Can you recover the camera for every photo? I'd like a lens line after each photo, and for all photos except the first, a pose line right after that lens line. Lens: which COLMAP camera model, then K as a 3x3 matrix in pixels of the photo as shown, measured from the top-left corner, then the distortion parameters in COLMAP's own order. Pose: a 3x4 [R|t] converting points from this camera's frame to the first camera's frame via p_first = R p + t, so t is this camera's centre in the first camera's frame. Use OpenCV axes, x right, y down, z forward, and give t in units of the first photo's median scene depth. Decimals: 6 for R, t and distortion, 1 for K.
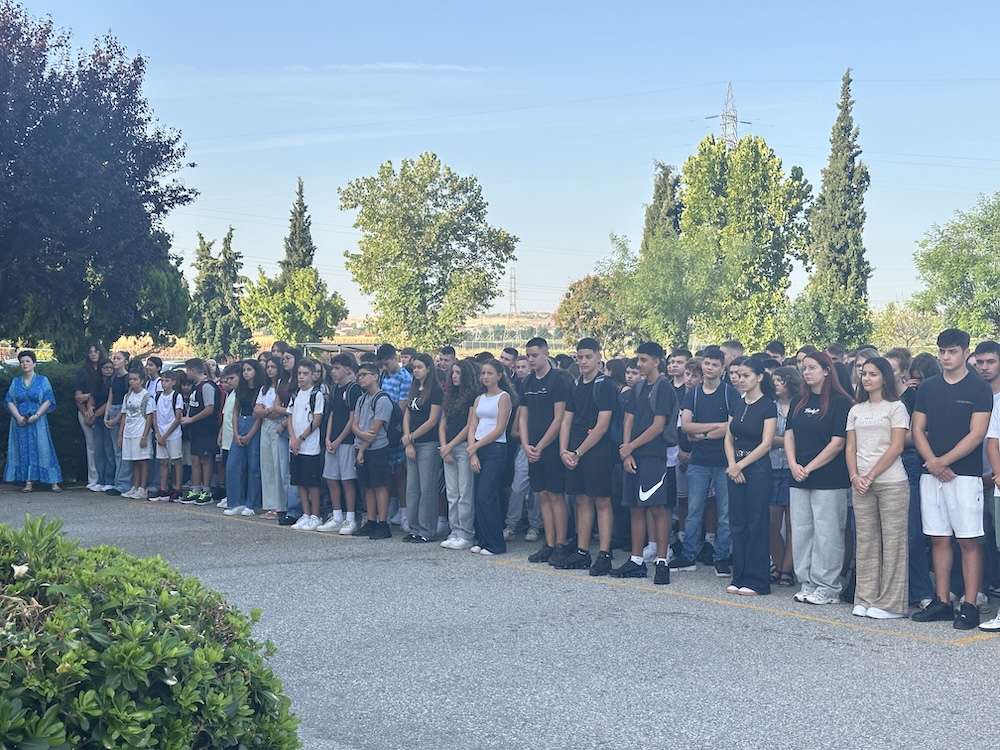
lens RADIAL K [[1403.2, 0, 503.6], [0, 1403.2, 366.7], [0, 0, 1]] dist [0.205060, -0.439502]
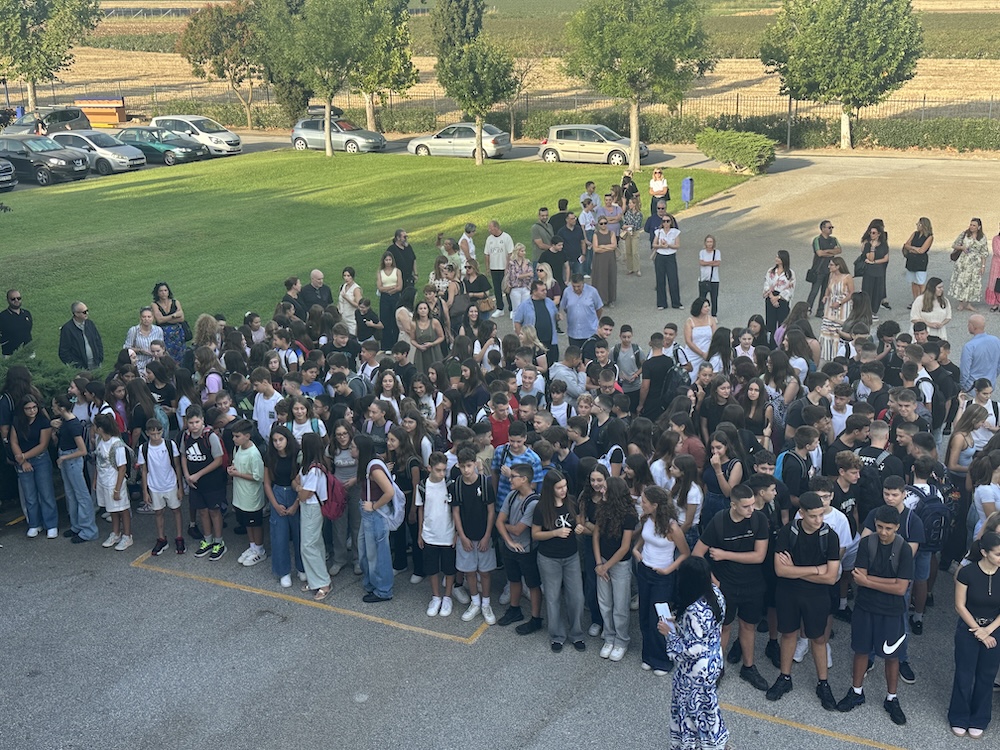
lens RADIAL K [[1194.4, 0, 495.5], [0, 1194.4, 376.4], [0, 0, 1]] dist [0.189060, -0.306425]
pose [[0.936329, -0.129195, 0.326492, -0.061127], [0.030646, 0.956368, 0.290553, -0.051798], [-0.349785, -0.262048, 0.899434, 0.054965]]
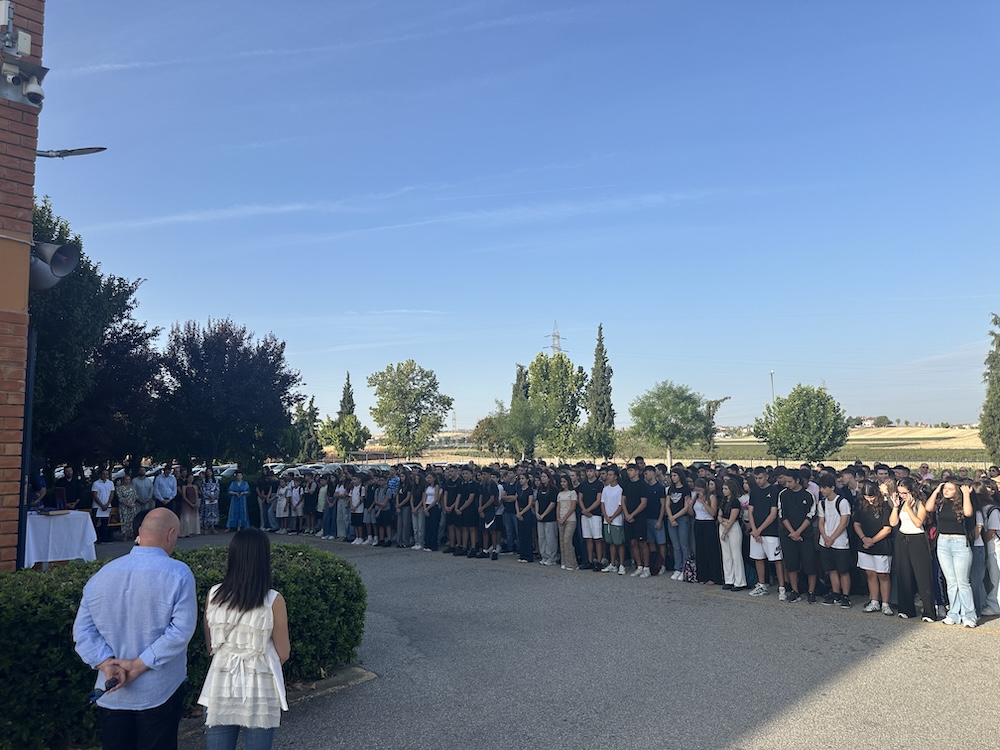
lens RADIAL K [[702.3, 0, 499.9], [0, 702.3, 374.6], [0, 0, 1]] dist [0.167412, -0.304055]
pose [[0.997310, -0.013739, 0.071997, 0.004366], [0.021989, 0.993113, -0.115077, -0.005428], [-0.069920, 0.116351, 0.990744, -0.050733]]
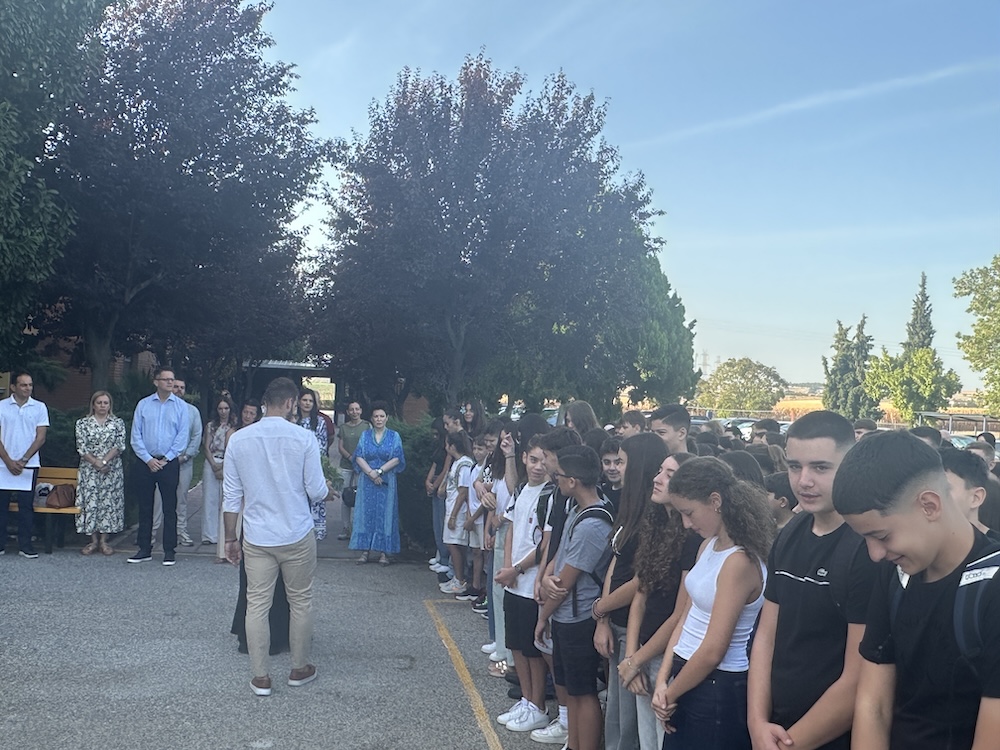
lens RADIAL K [[1003.0, 0, 499.8], [0, 1003.0, 380.5], [0, 0, 1]] dist [0.003216, 0.012197]
pose [[0.842415, 0.024152, -0.538288, 0.014781], [-0.047026, 0.998479, -0.028795, -0.002545], [0.536774, 0.049571, 0.842269, 0.119112]]
